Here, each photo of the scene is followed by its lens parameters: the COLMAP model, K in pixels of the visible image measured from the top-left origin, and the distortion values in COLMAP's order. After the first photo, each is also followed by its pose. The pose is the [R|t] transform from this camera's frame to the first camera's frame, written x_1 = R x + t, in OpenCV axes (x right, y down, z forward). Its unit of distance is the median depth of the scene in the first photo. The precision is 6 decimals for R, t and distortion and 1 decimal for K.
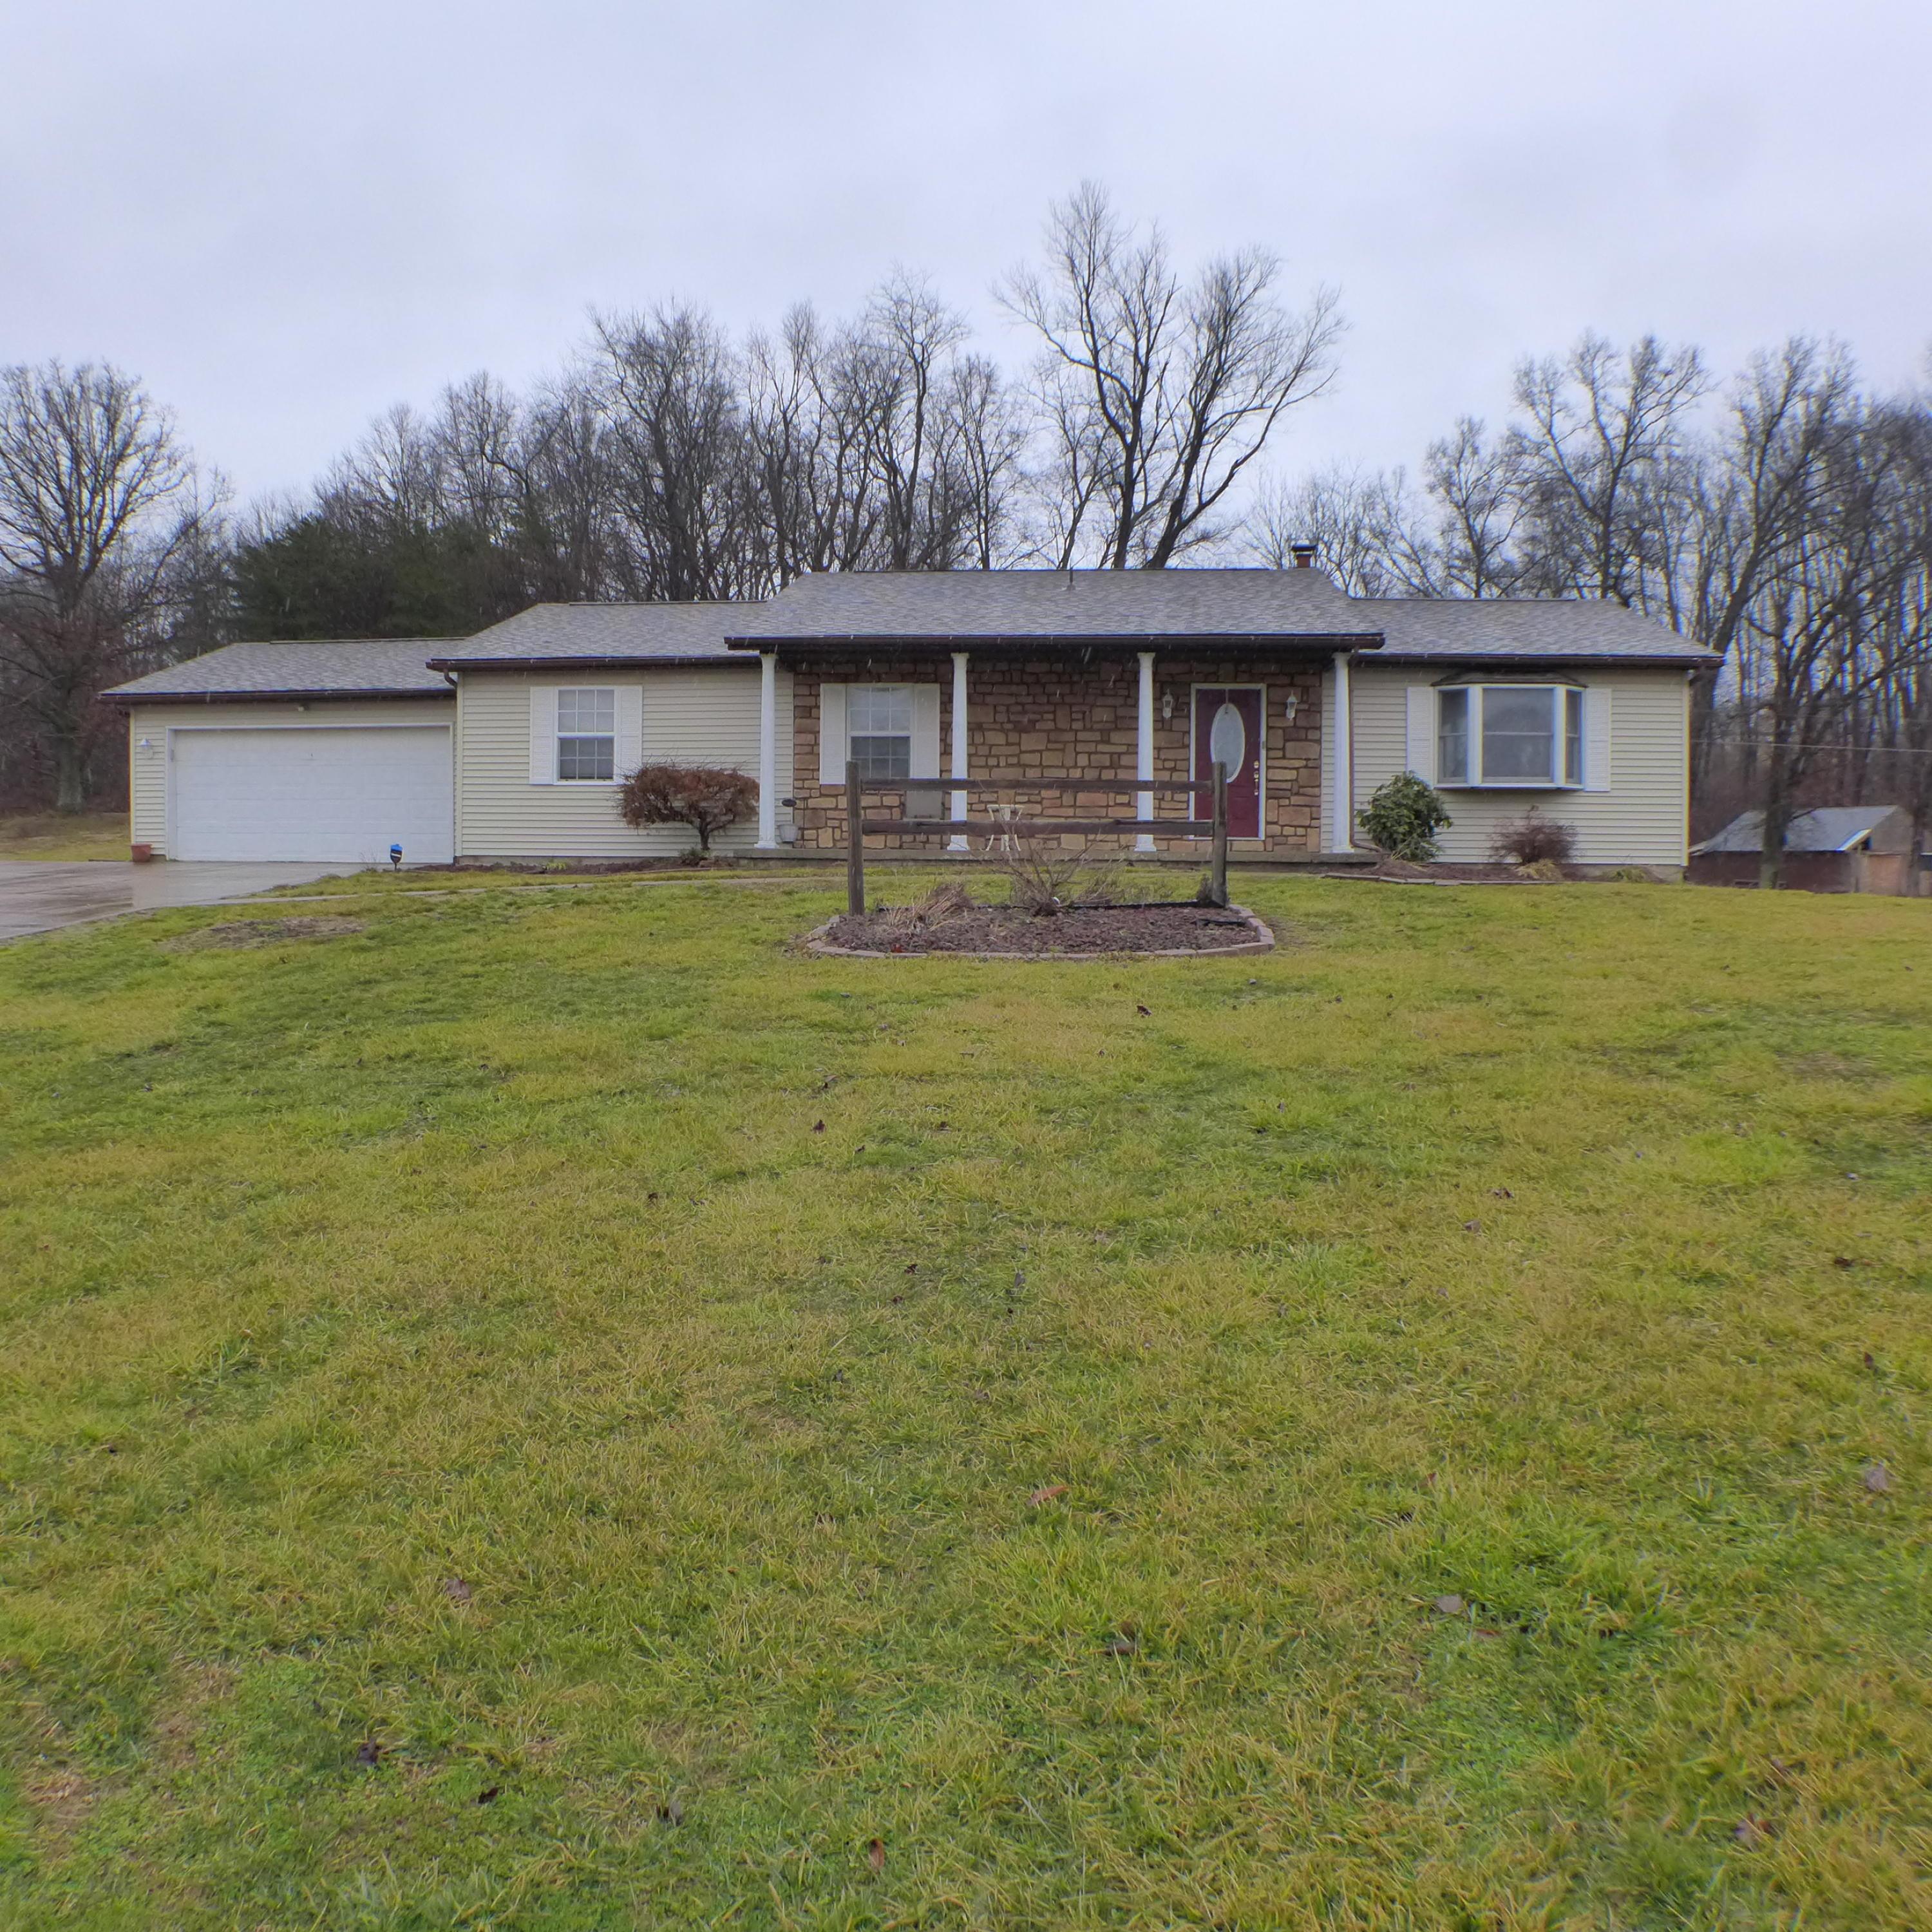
lens RADIAL K [[1503.4, 0, 938.2], [0, 1503.4, 930.7], [0, 0, 1]] dist [-0.153181, 0.056522]
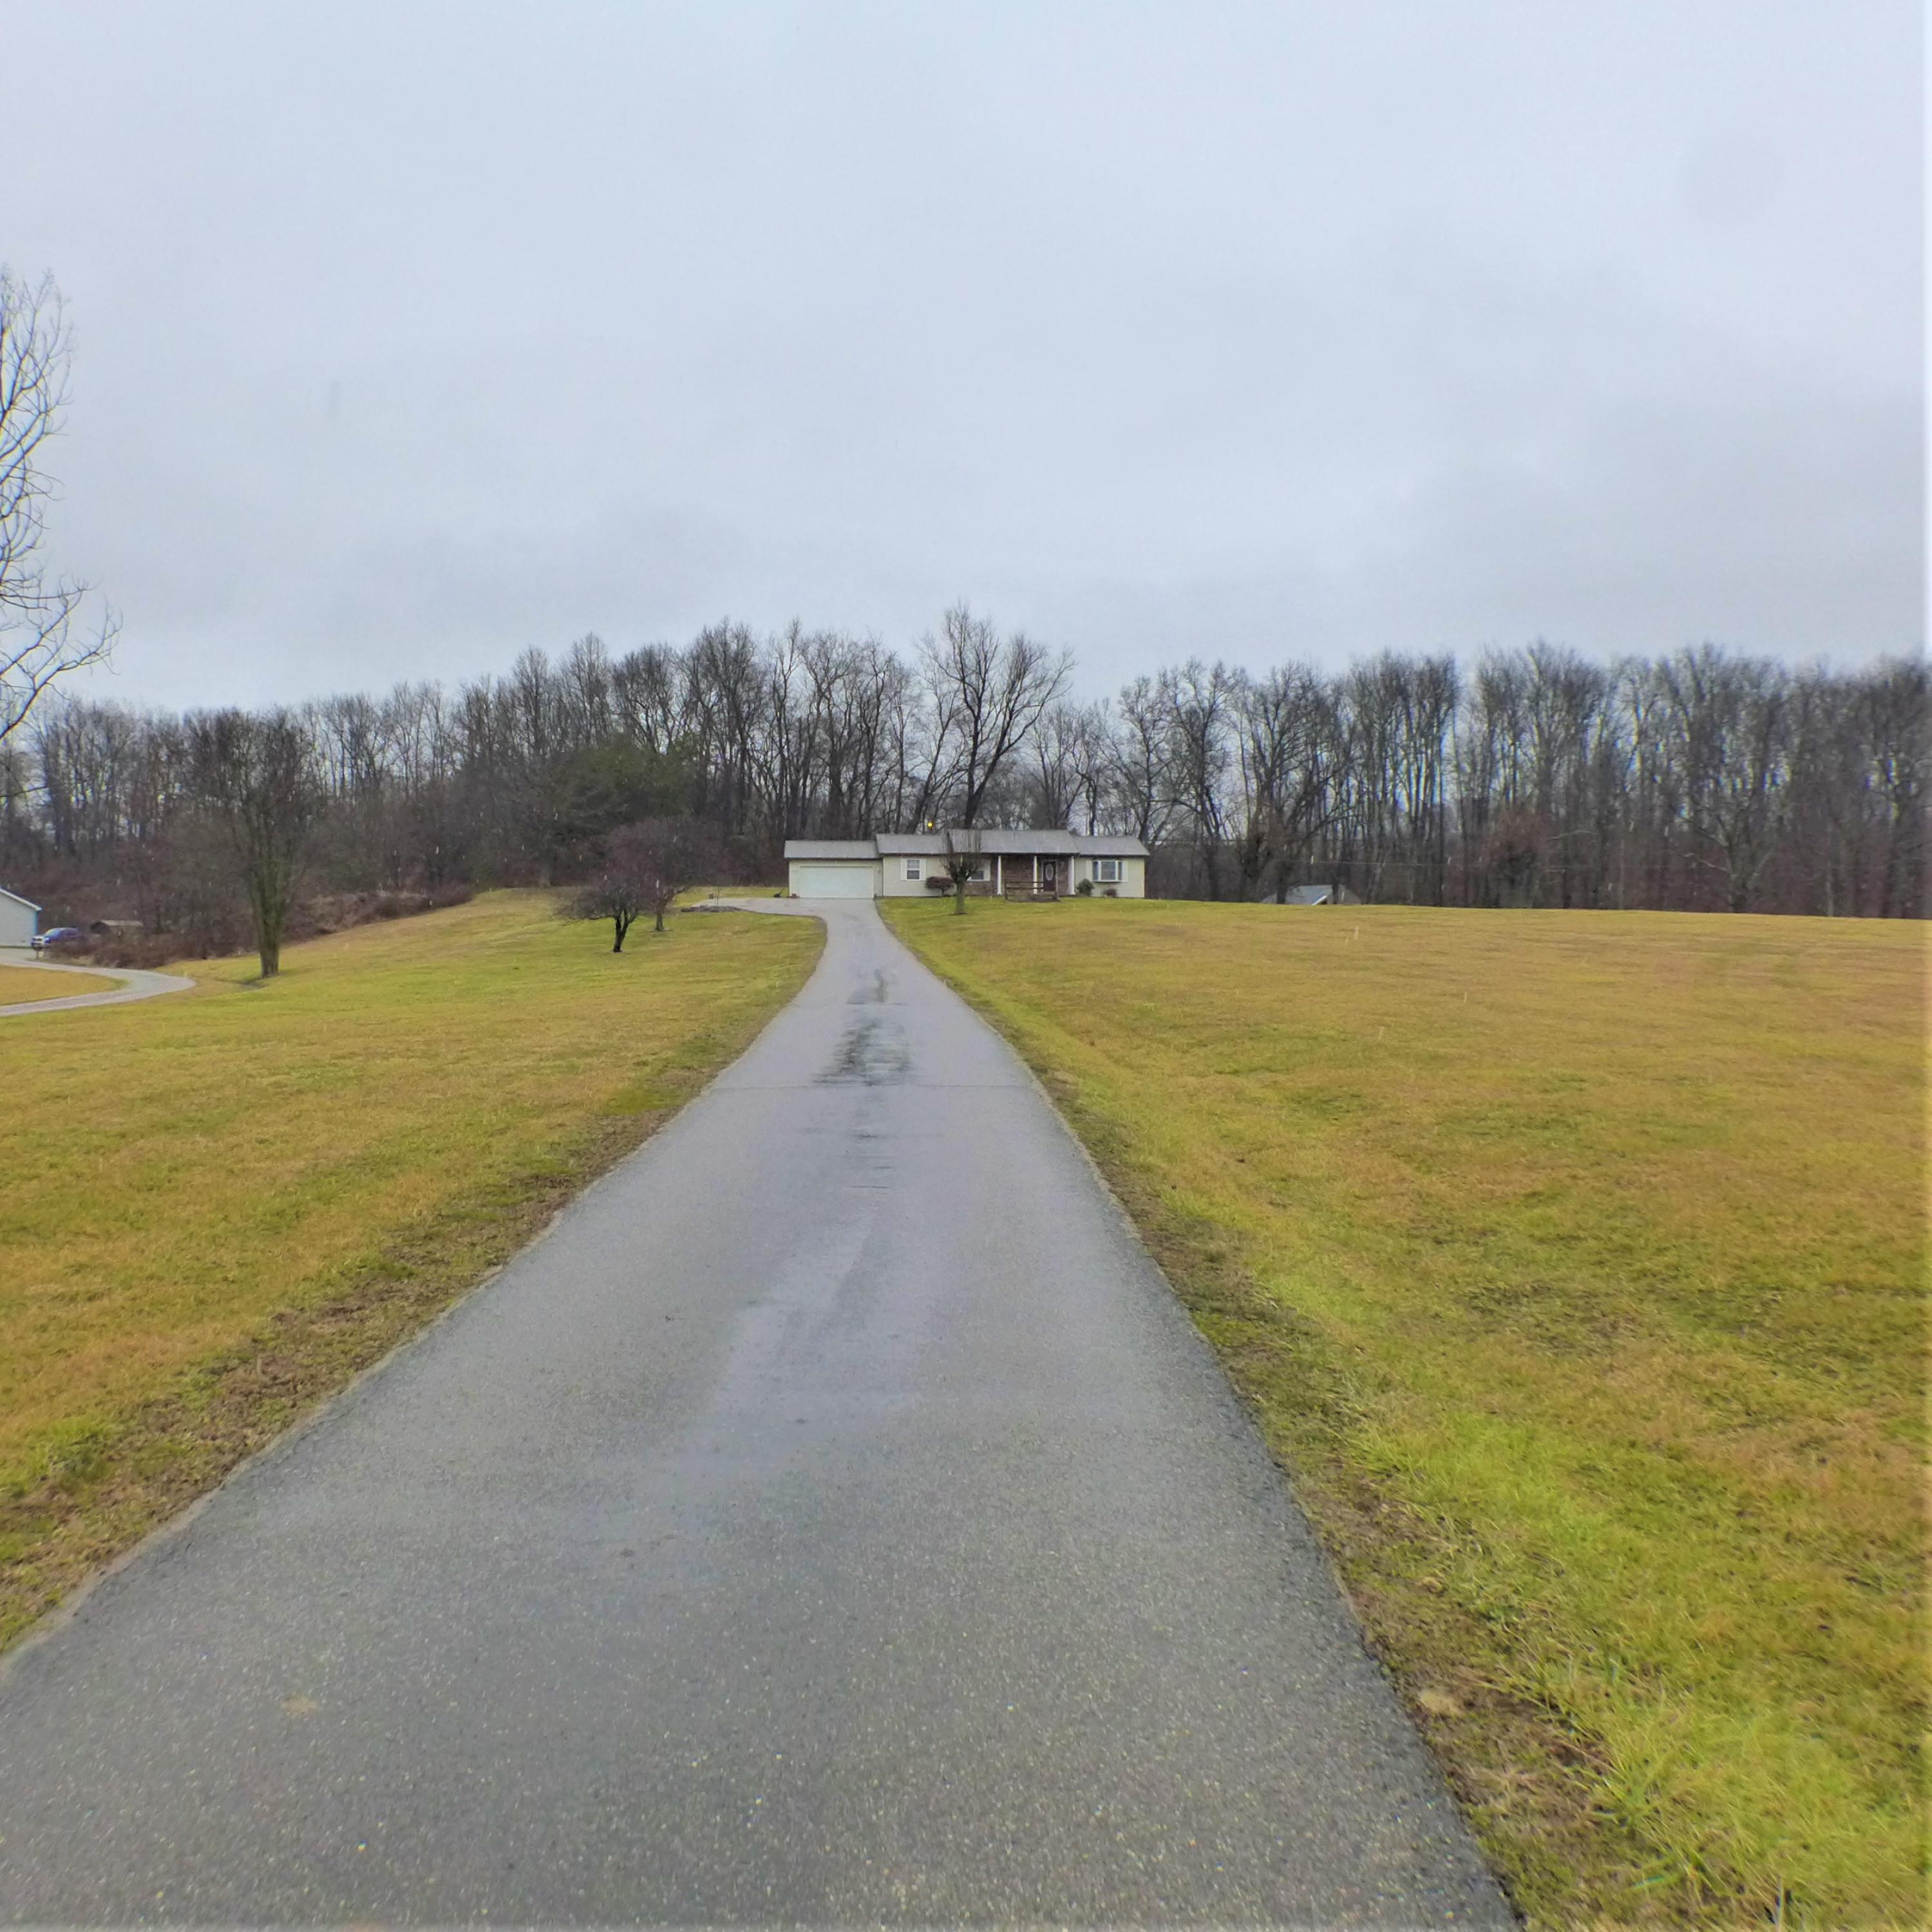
lens RADIAL K [[1579.3, 0, 966.0], [0, 1579.3, 966.0], [0, 0, 1]] dist [-0.156631, 0.054764]
pose [[0.981453, -0.007026, 0.191574, -1.013942], [0.013381, 0.999401, -0.031903, 0.324597], [-0.191236, 0.033875, 0.980959, -3.807795]]
